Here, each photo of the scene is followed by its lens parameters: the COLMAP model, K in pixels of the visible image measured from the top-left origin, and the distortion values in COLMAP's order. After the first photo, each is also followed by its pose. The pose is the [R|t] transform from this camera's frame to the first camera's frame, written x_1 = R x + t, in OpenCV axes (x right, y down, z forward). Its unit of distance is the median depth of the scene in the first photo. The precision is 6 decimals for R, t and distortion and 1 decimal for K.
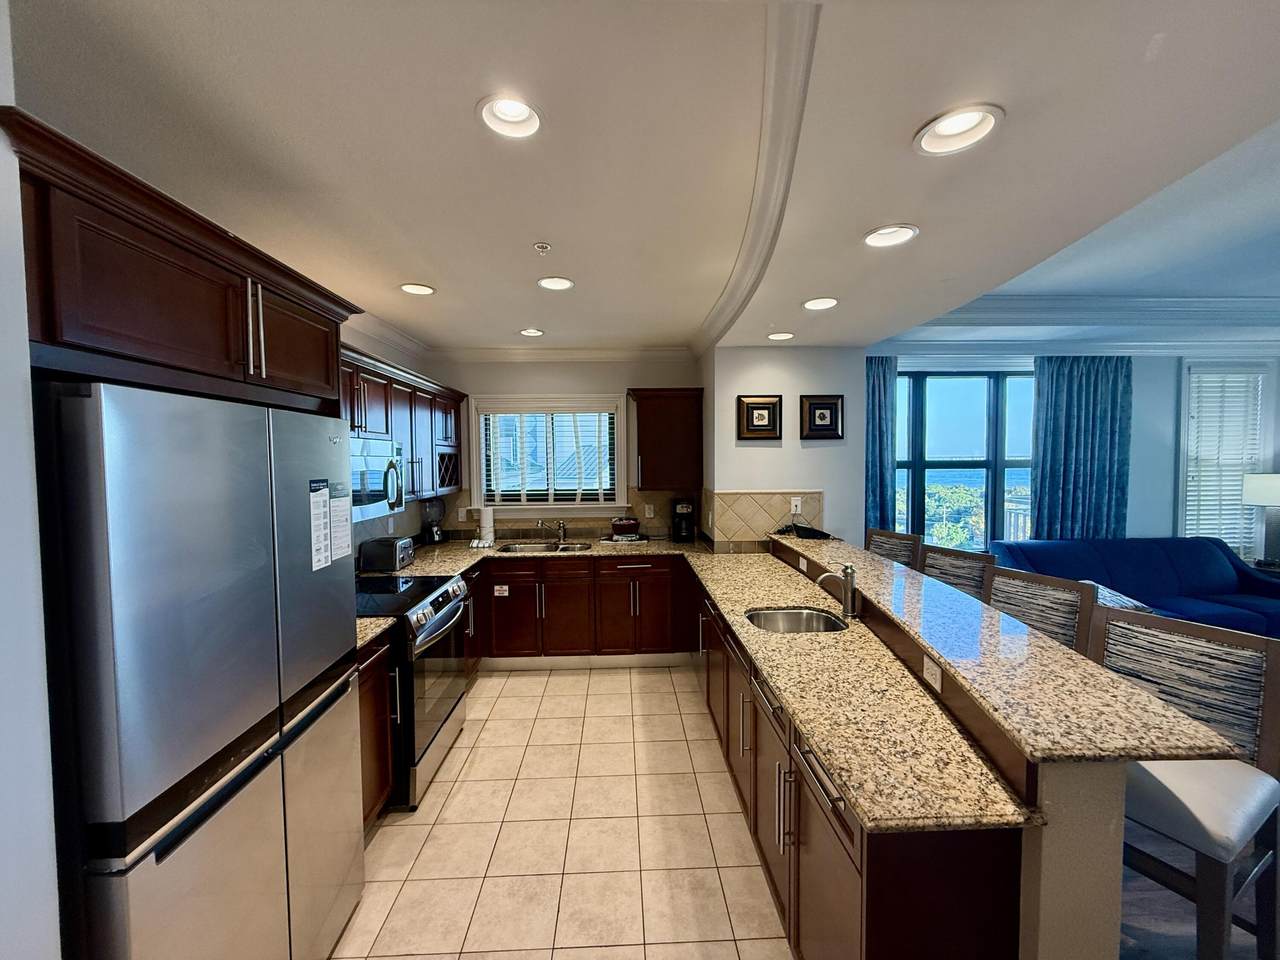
lens RADIAL K [[511.7, 0, 640.0], [0, 511.7, 480.0], [0, 0, 1]] dist [0.001130, 0.000083]
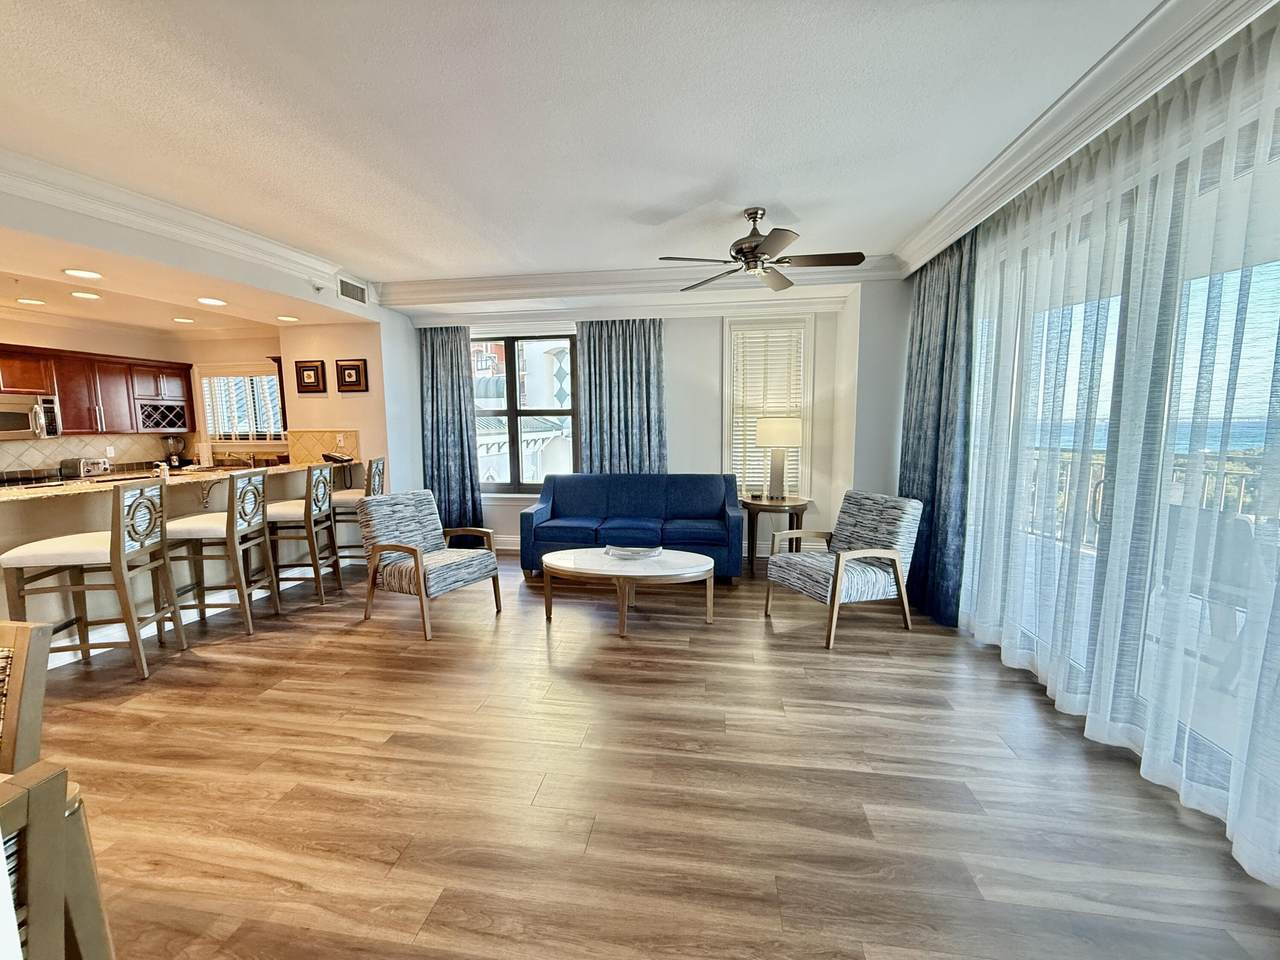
lens RADIAL K [[511.7, 0, 640.0], [0, 511.7, 480.0], [0, 0, 1]] dist [0.001130, 0.000083]
pose [[0.981579, 0.022165, -0.189769, 1.152231], [-0.008809, 0.997442, 0.070938, 0.043278], [0.190856, -0.067960, 0.979263, -0.171022]]
